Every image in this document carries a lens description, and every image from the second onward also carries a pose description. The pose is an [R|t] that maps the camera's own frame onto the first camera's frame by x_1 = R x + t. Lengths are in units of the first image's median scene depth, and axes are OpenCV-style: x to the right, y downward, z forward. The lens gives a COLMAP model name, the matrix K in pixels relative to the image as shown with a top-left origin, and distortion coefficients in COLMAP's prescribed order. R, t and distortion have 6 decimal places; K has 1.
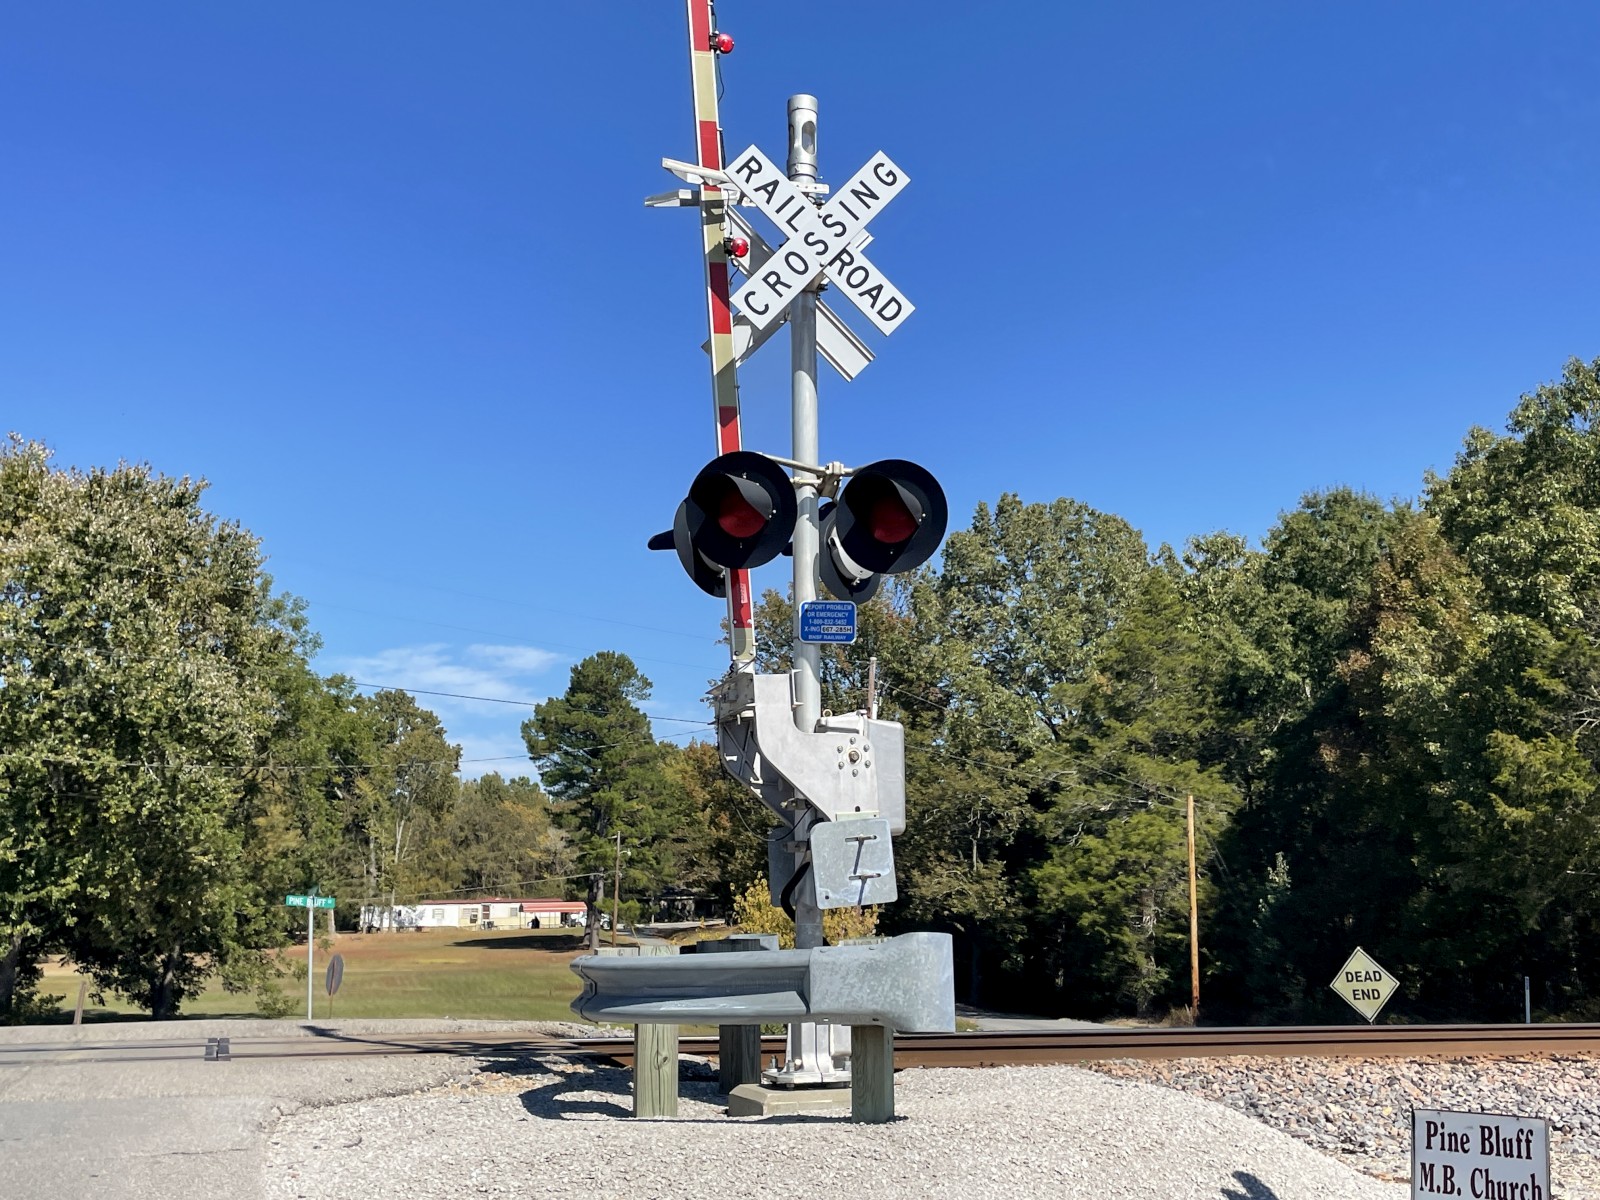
lens RADIAL K [[1804.3, 0, 800.0], [0, 1804.3, 600.0], [0, 0, 1]] dist [0.143908, -0.267371]
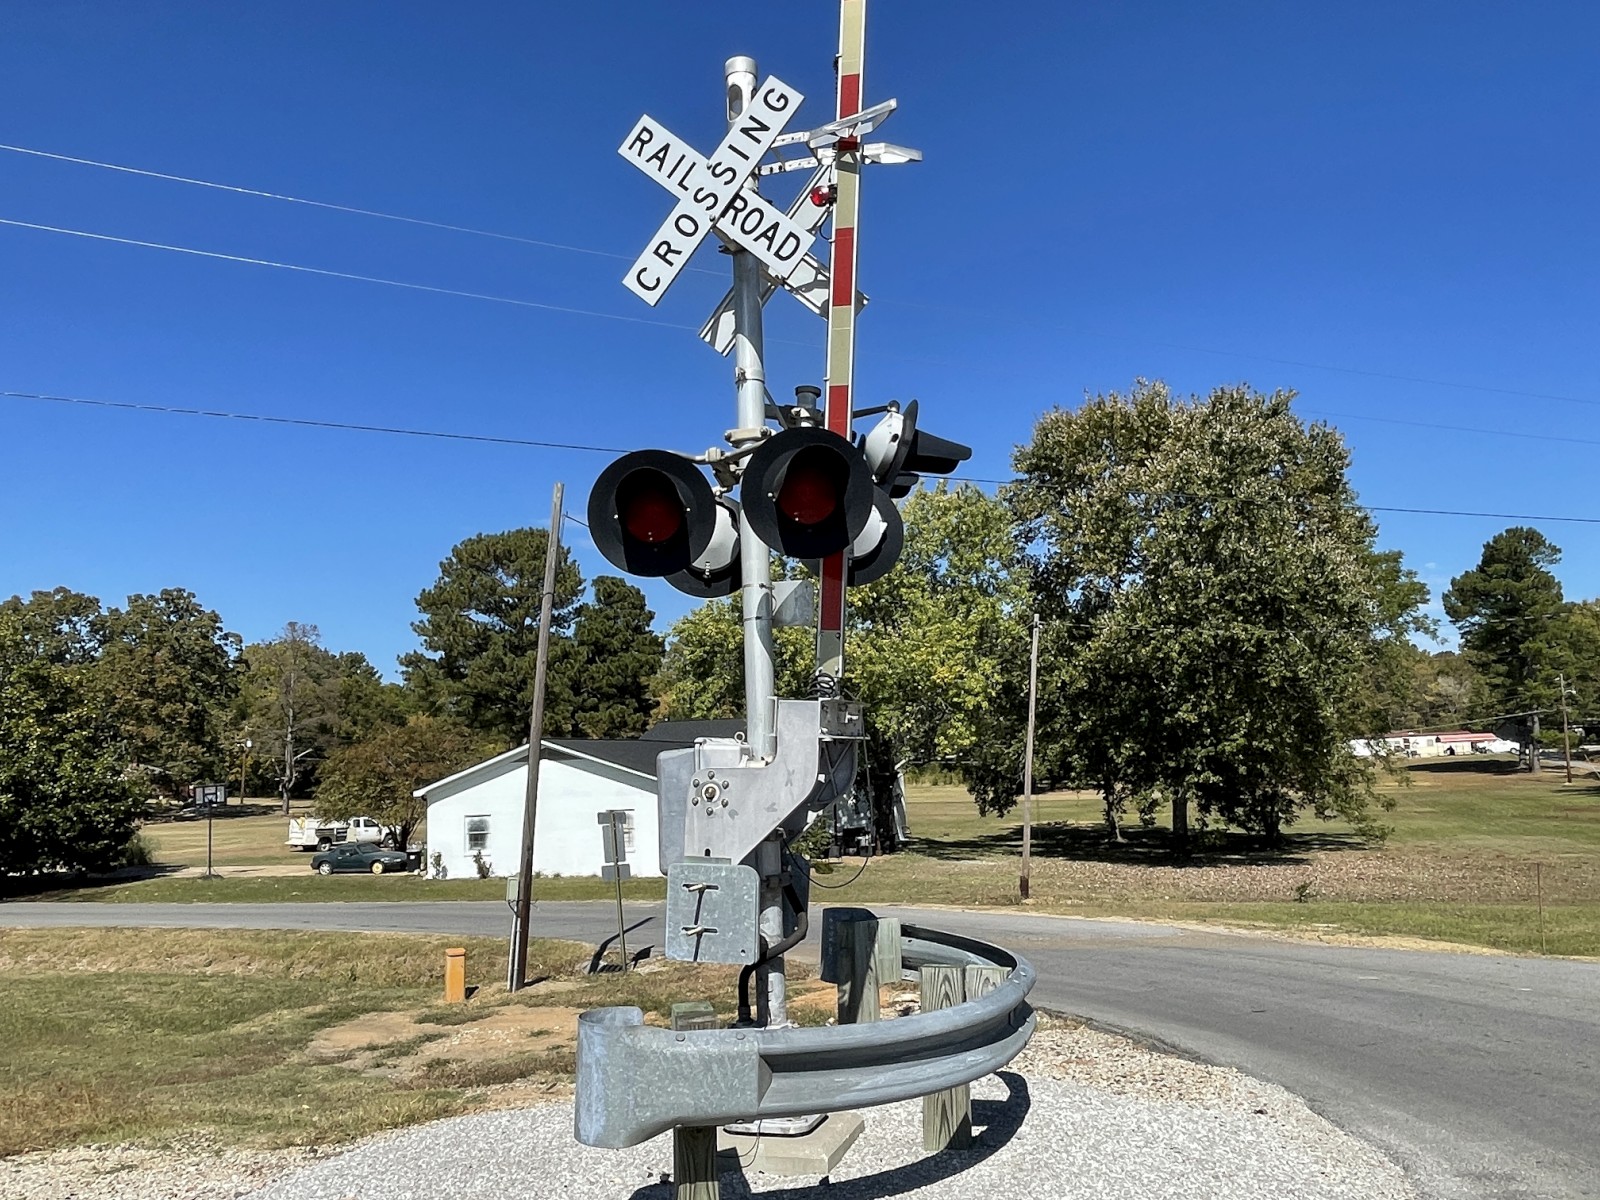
lens RADIAL K [[1170.6, 0, 800.0], [0, 1170.6, 600.0], [0, 0, 1]] dist [-0.008785, 0.000425]
pose [[0.836420, -0.102016, -0.538511, -0.205359], [0.126651, 0.991908, 0.008807, 0.020914], [0.533255, -0.075569, 0.842573, 0.202058]]
